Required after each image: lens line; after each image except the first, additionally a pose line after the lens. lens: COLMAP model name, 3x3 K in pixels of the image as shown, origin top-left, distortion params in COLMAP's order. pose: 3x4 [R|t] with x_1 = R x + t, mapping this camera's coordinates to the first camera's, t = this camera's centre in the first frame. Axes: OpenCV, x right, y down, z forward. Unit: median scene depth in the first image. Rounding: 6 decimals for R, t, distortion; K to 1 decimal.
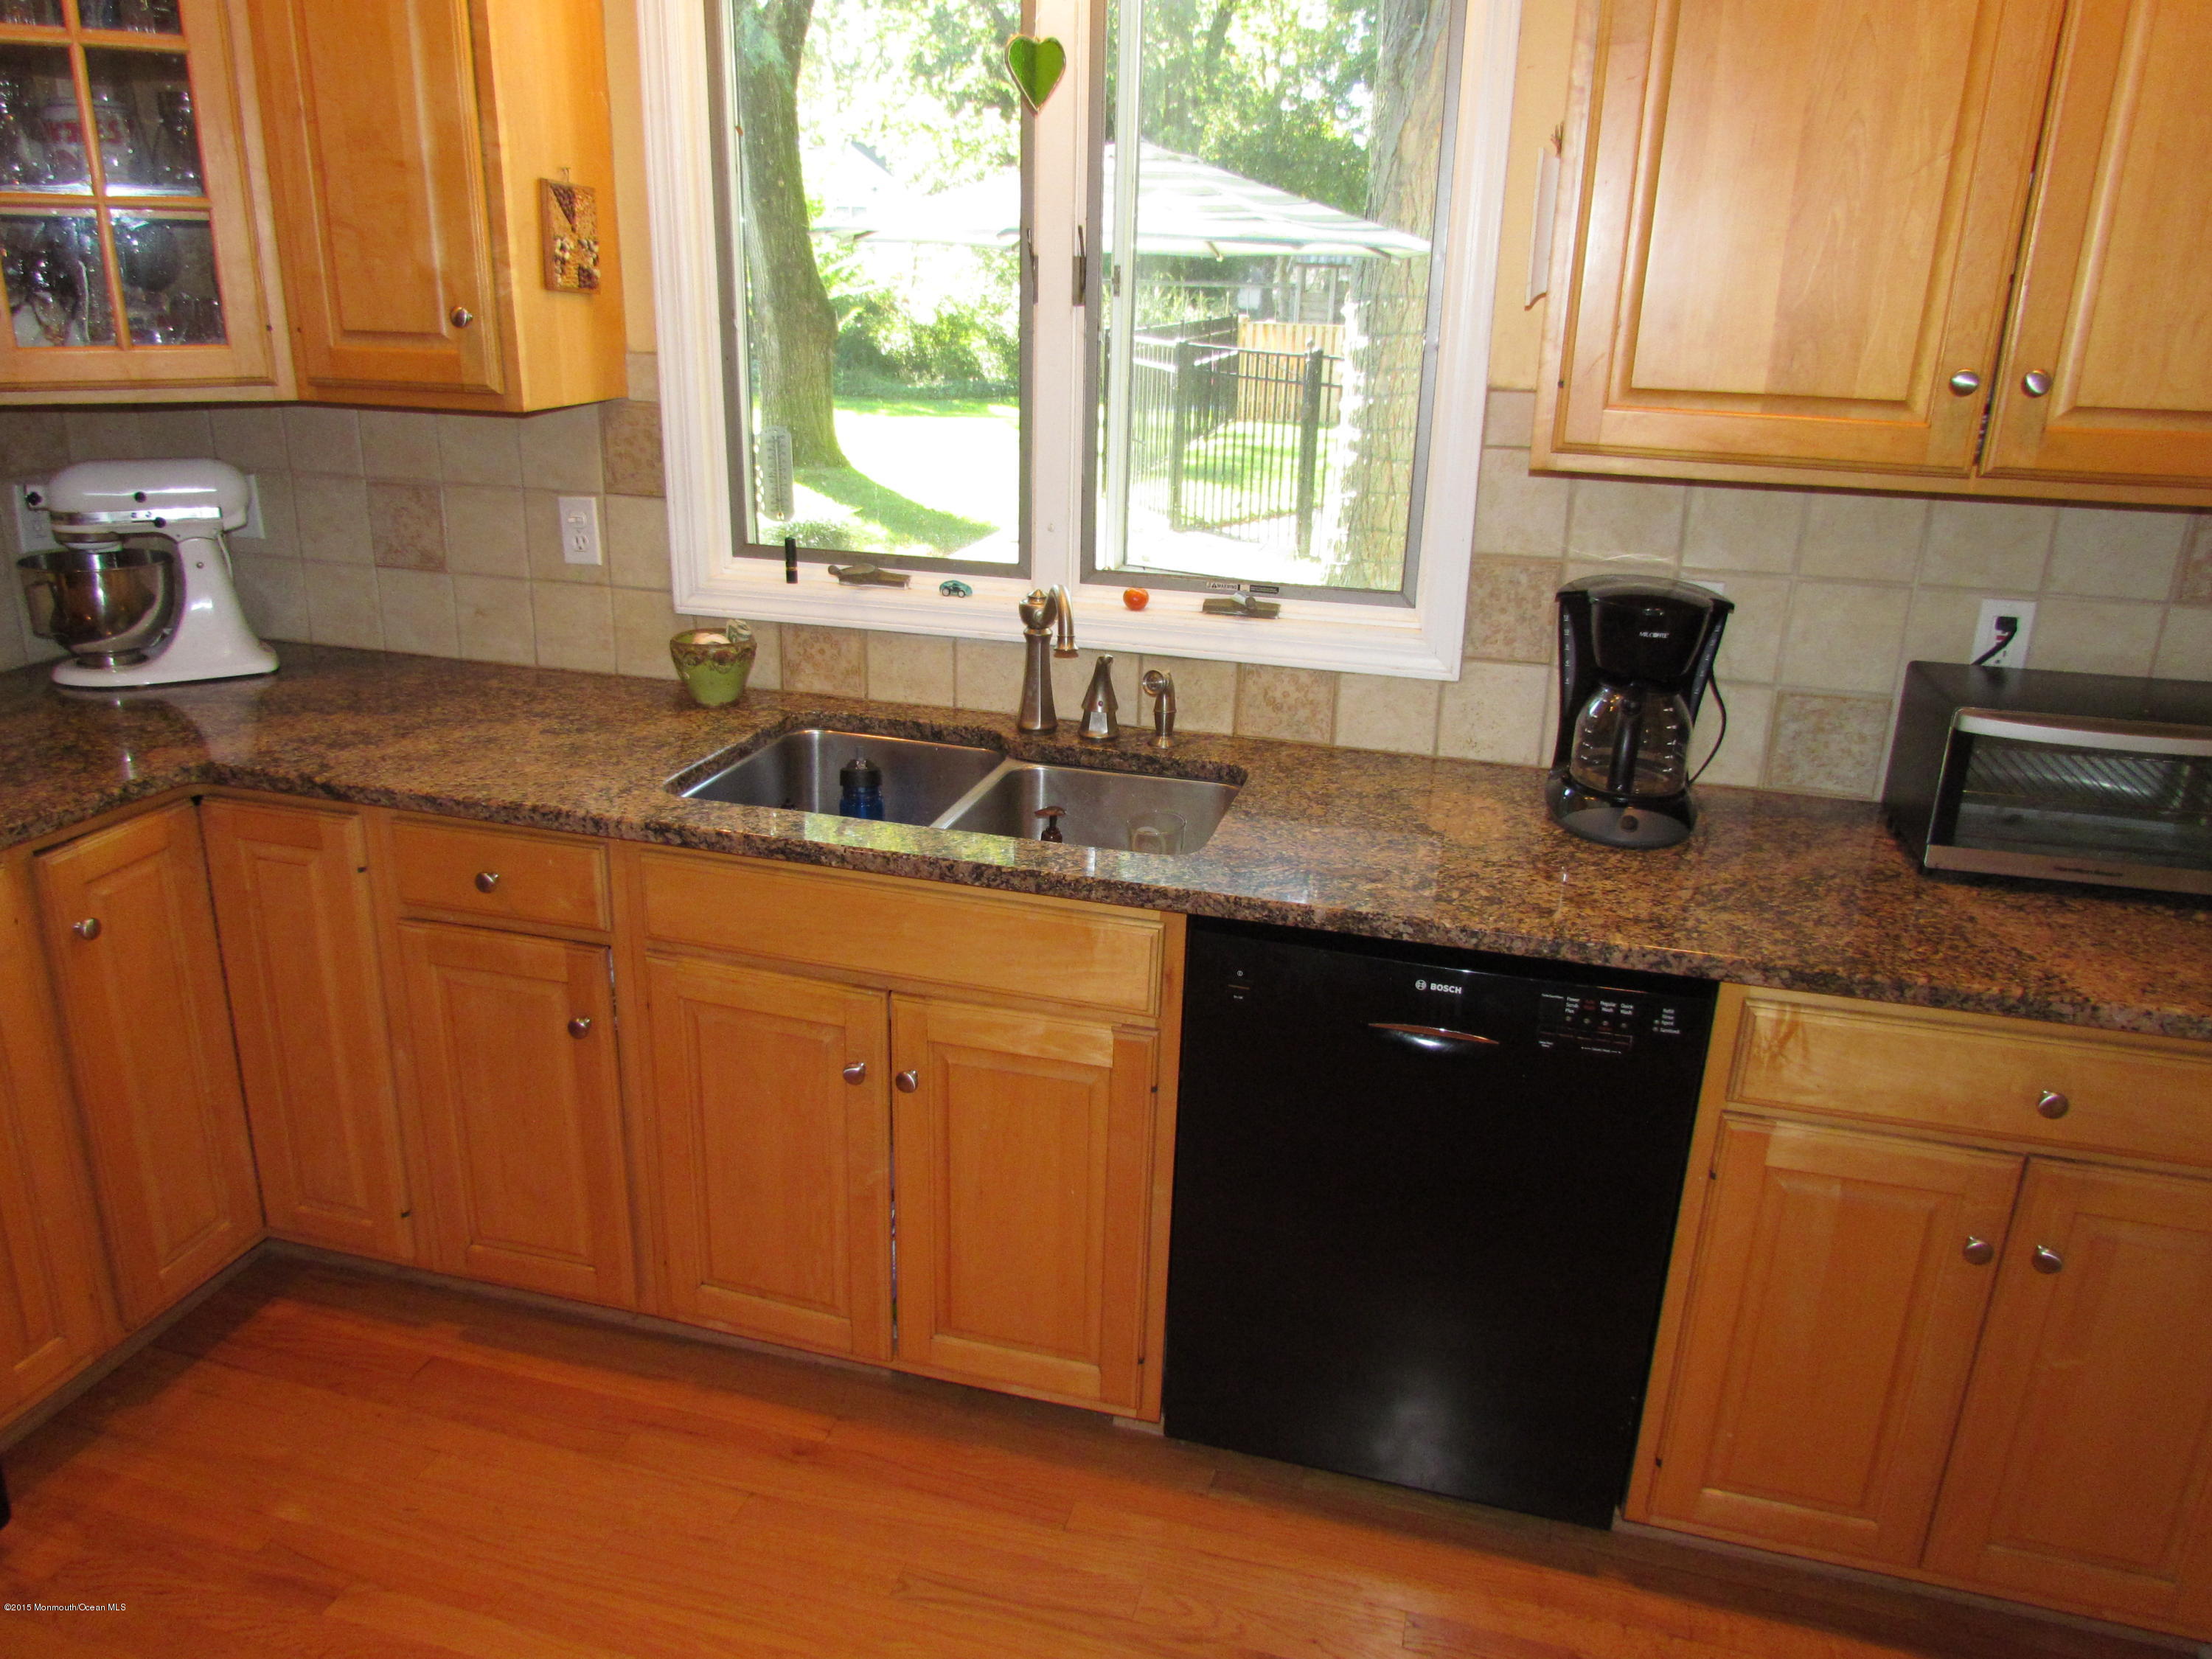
lens RADIAL K [[1594.9, 0, 1106.0], [0, 1594.9, 829.5], [0, 0, 1]] dist [-0.009515, -0.005115]
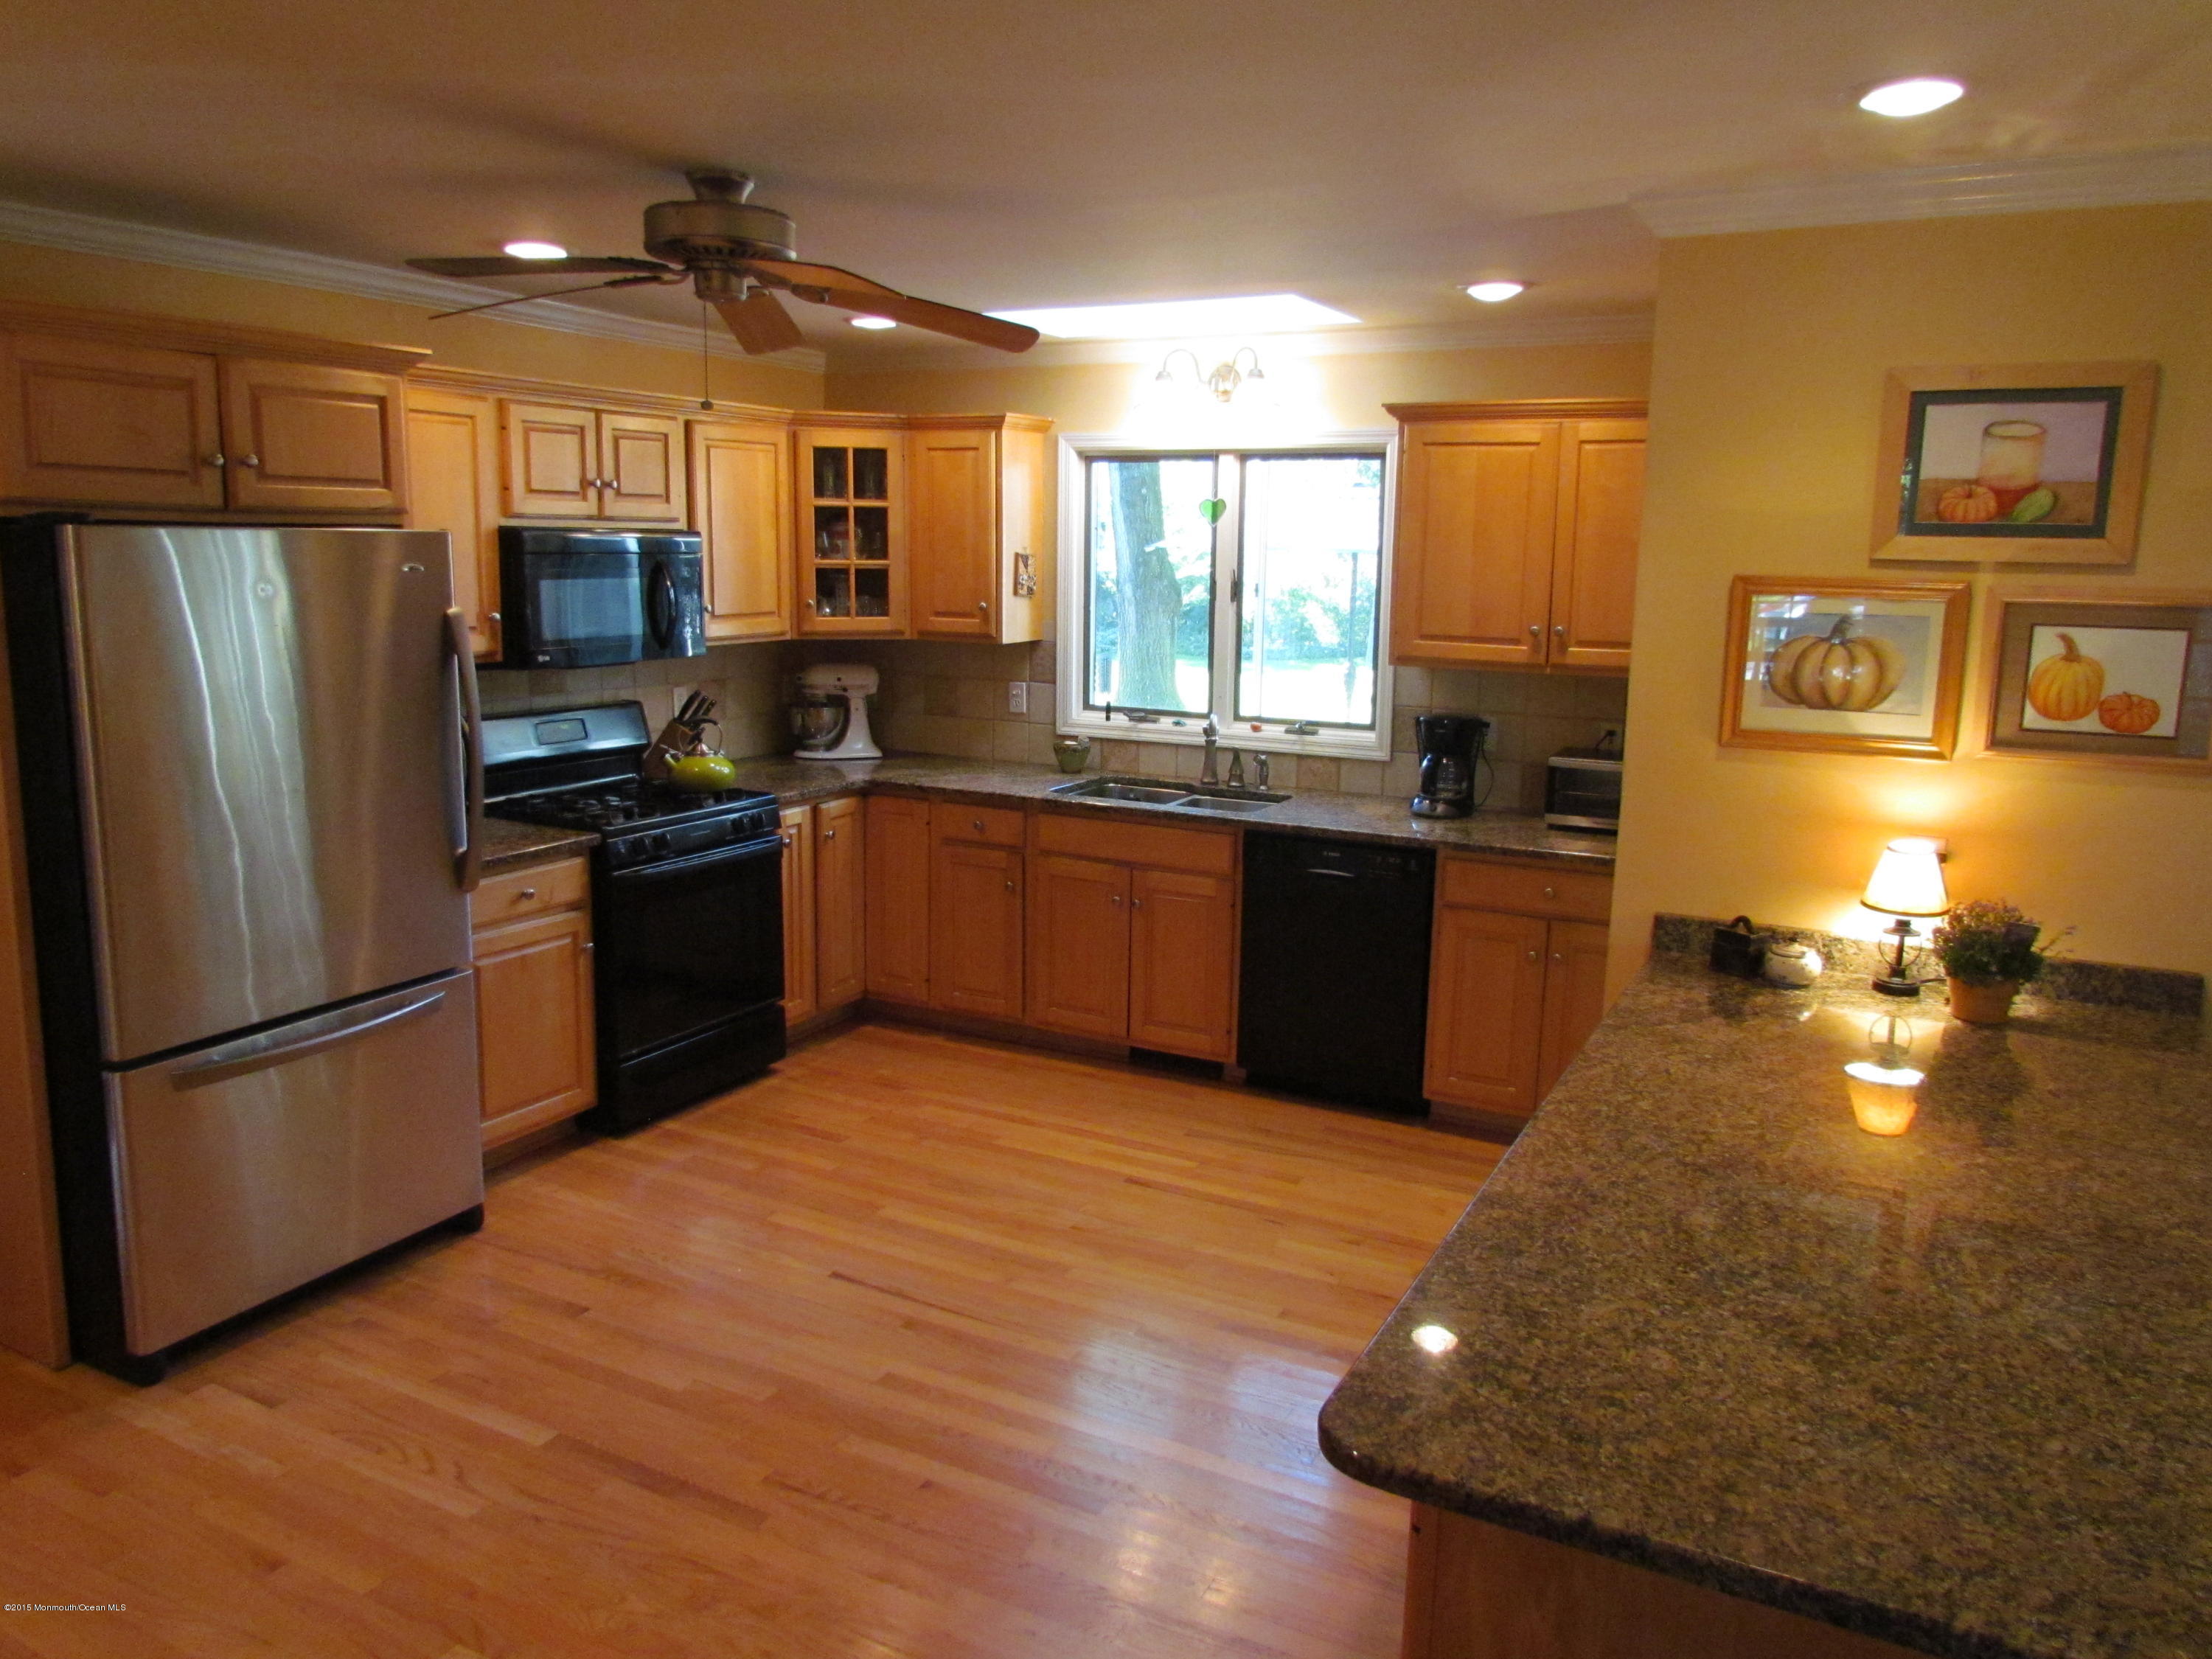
lens RADIAL K [[1580.4, 0, 1099.1], [0, 1580.4, 795.0], [0, 0, 1]] dist [-0.005314, -0.000442]
pose [[0.975201, 0.025414, -0.219856, 0.303039], [-0.064453, 0.982939, -0.172269, 0.356563], [0.211727, 0.182167, 0.960202, -1.200069]]
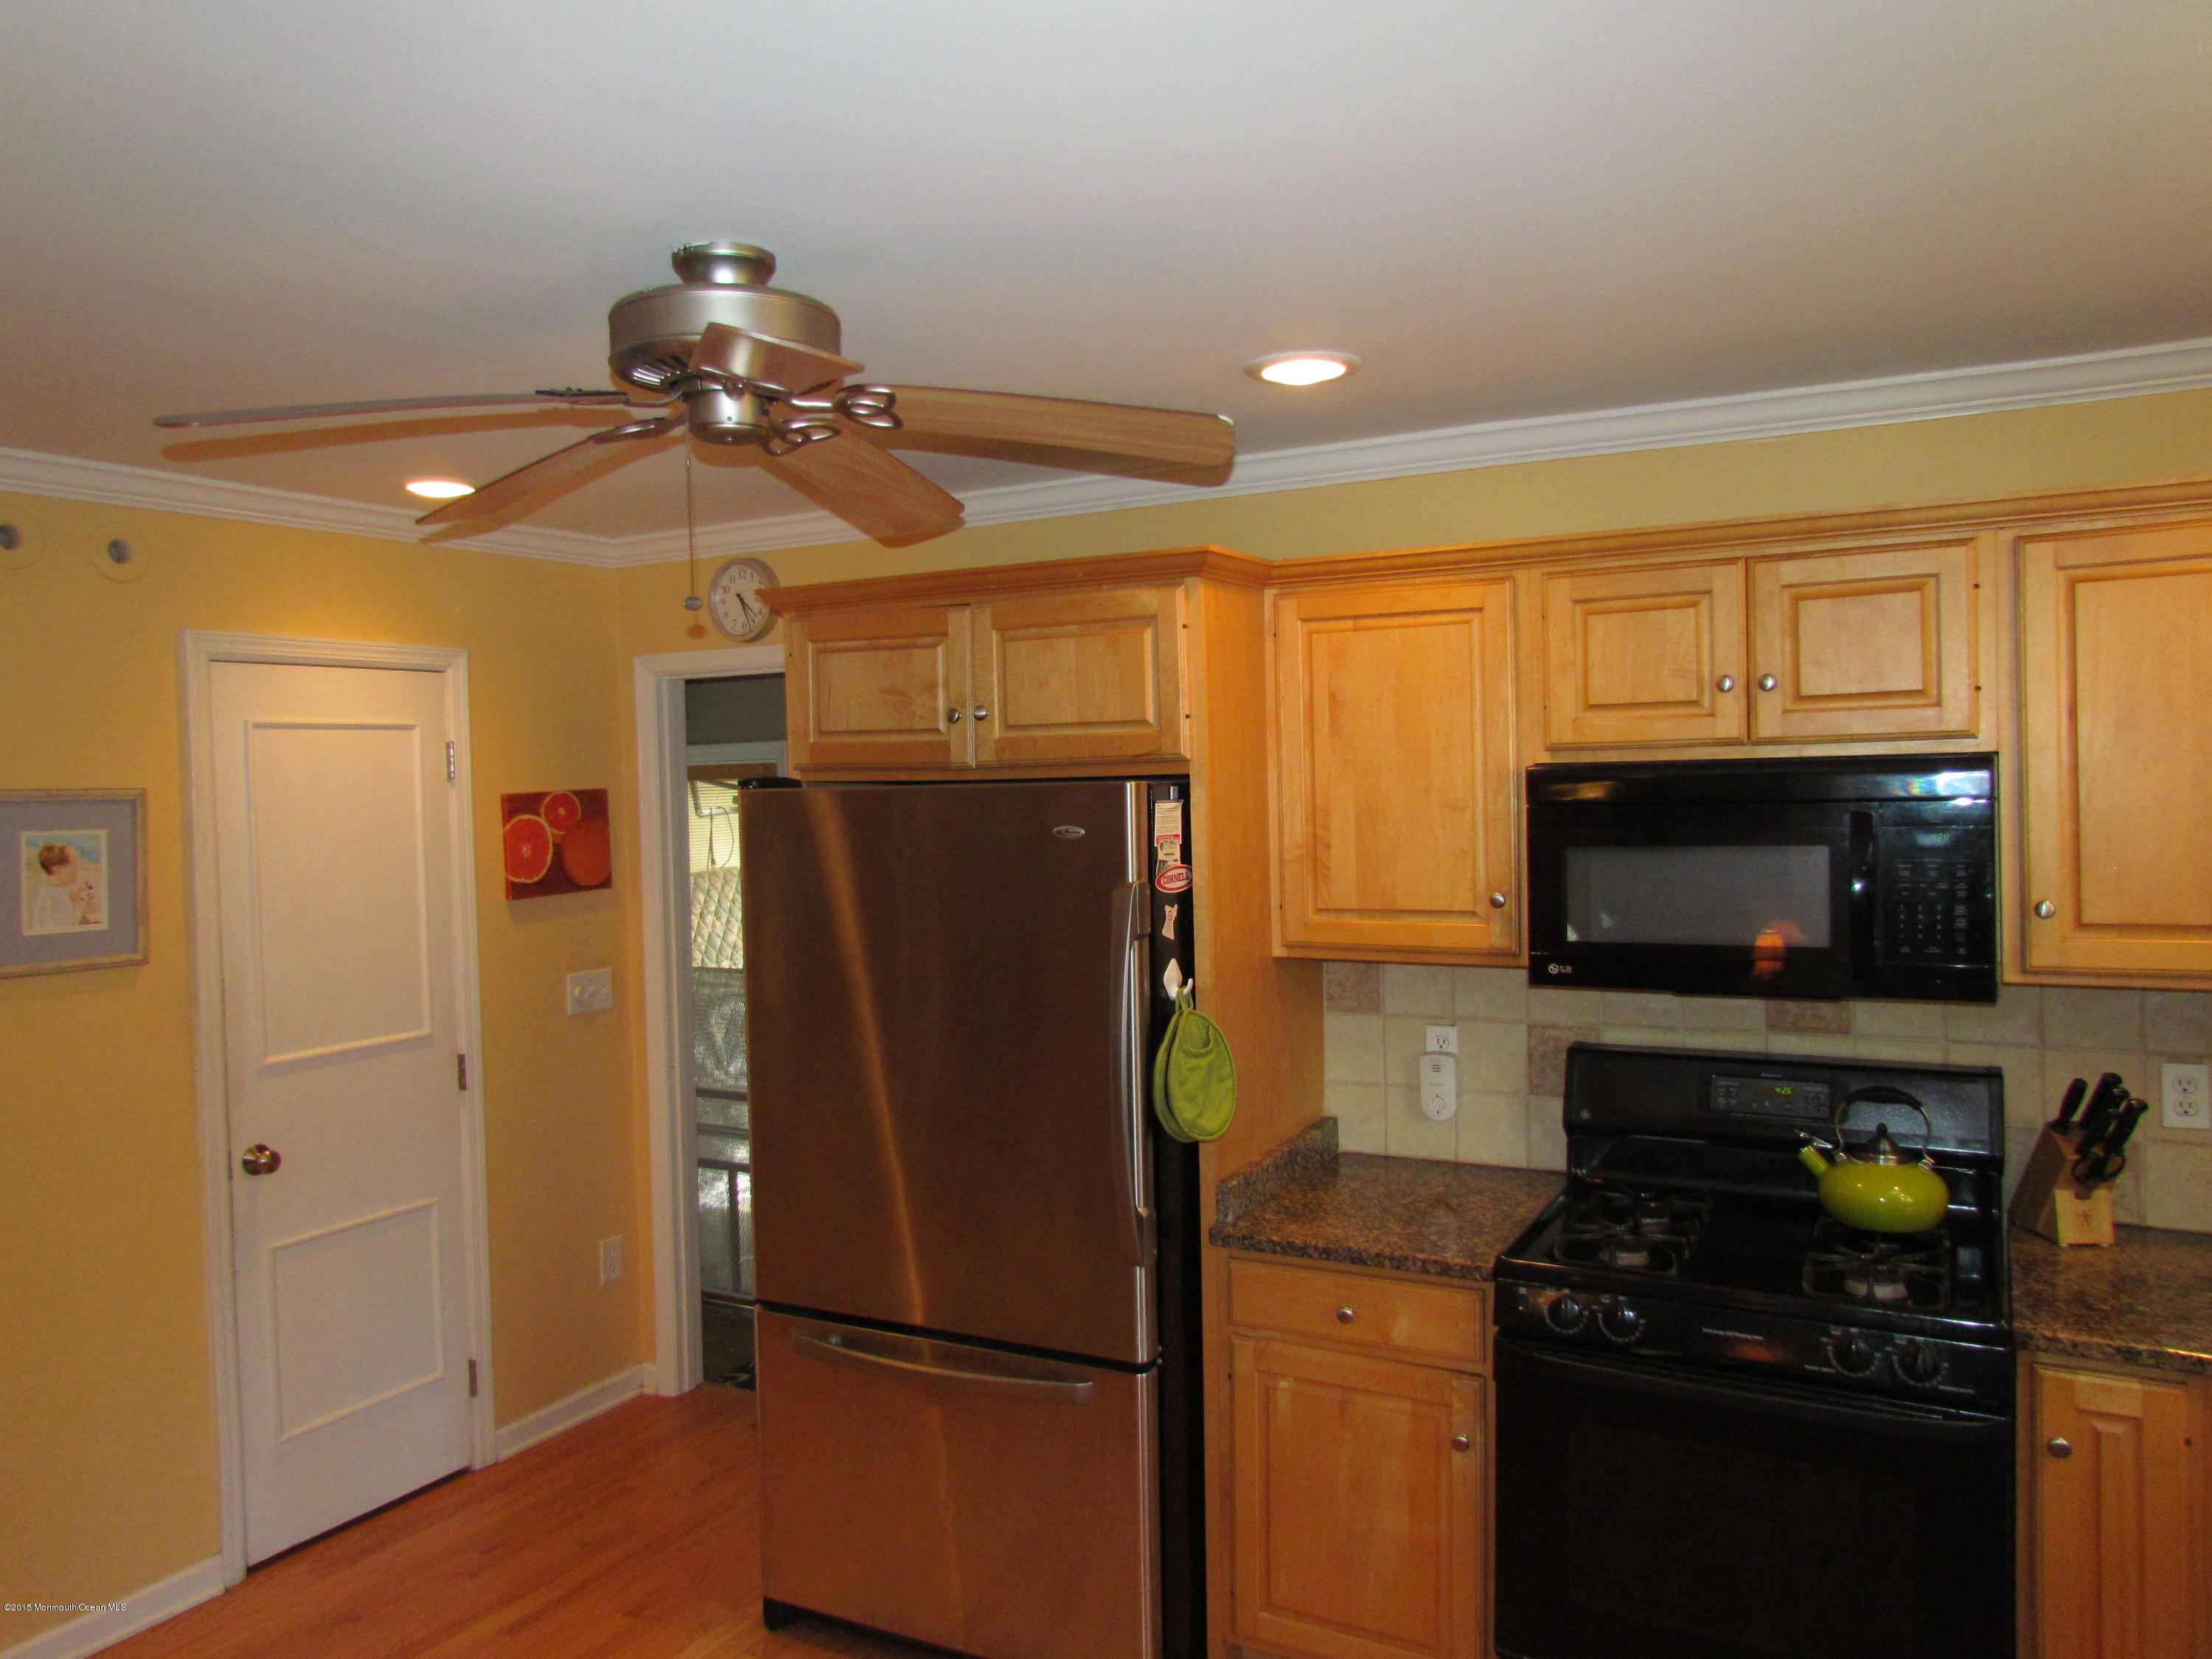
lens RADIAL K [[1584.9, 0, 1109.3], [0, 1584.9, 818.4], [0, 0, 1]] dist [-0.043888, 0.028242]
pose [[-0.247231, 0.005050, -0.968943, 0.470357], [-0.294906, 0.952154, 0.080209, -0.186737], [0.922988, 0.305577, -0.233913, 0.353739]]
